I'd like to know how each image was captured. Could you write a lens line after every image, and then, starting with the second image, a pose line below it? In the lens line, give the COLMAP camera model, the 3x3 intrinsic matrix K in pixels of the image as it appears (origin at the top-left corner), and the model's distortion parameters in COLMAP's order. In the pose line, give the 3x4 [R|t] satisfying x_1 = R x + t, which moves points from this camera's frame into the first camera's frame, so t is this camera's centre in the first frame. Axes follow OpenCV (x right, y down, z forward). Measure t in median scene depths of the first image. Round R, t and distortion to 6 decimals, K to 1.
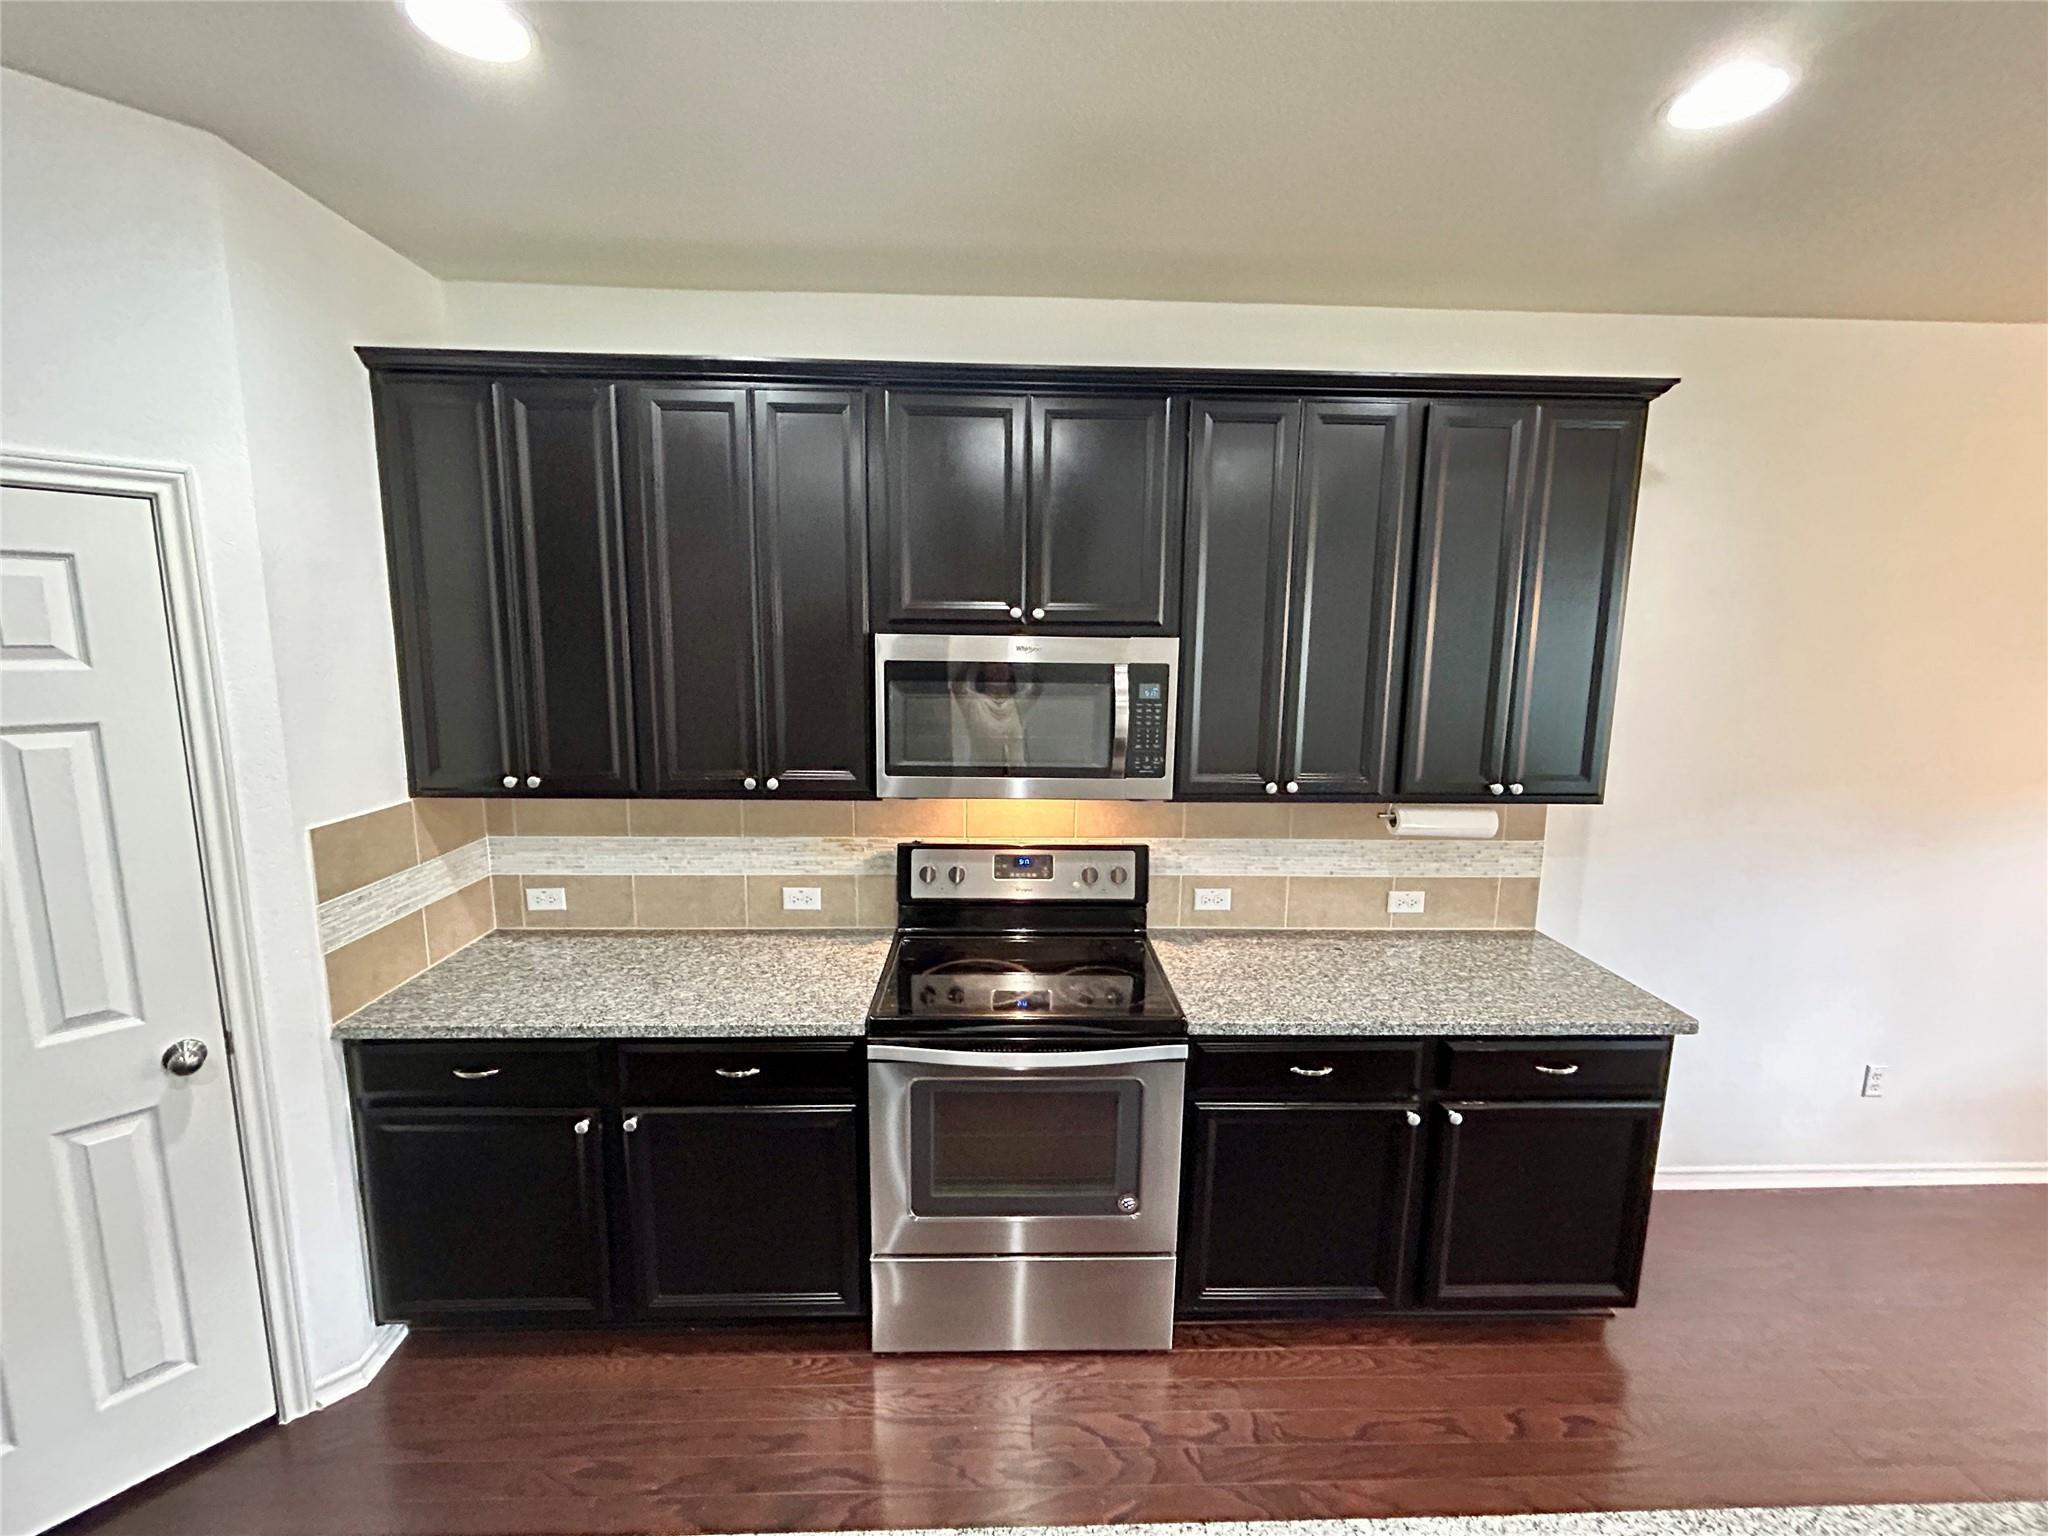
lens RADIAL K [[831.4, 0, 1021.9], [0, 831.4, 757.9], [0, 0, 1]] dist [-0.002089, 0.000625]
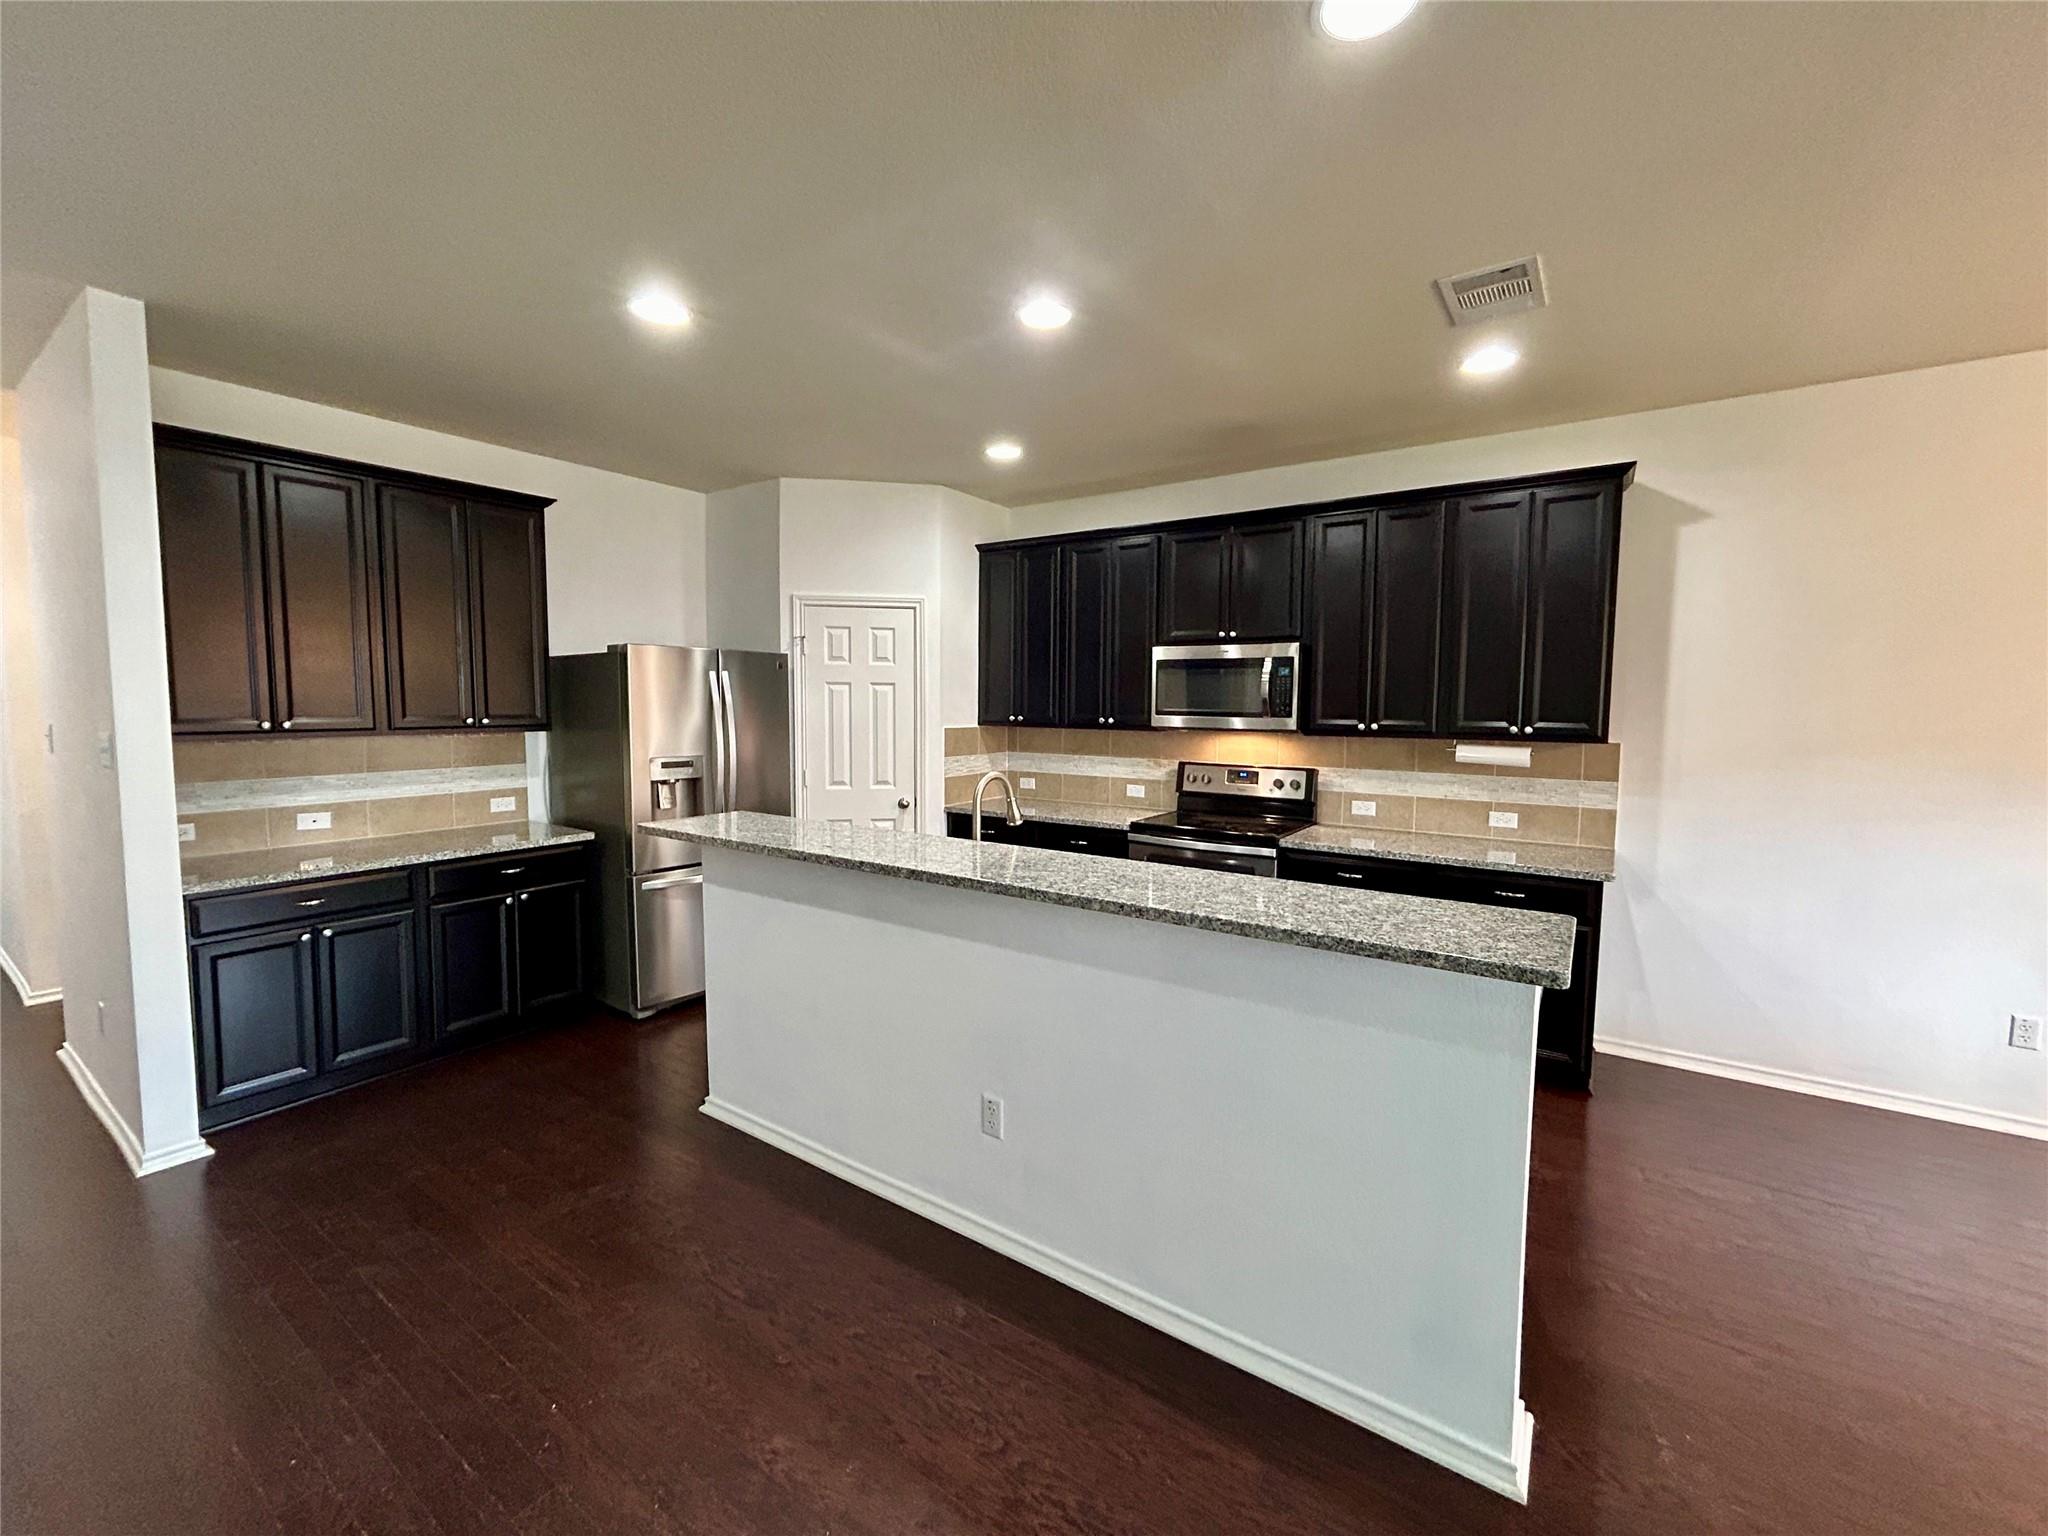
lens RADIAL K [[831.4, 0, 1025.6], [0, 831.4, 759.4], [0, 0, 1]] dist [-0.002089, 0.000625]
pose [[0.803893, 0.034841, -0.593753, 0.763358], [-0.083806, 0.994958, -0.055083, 0.255942], [0.588841, 0.094041, 0.802760, -0.795618]]
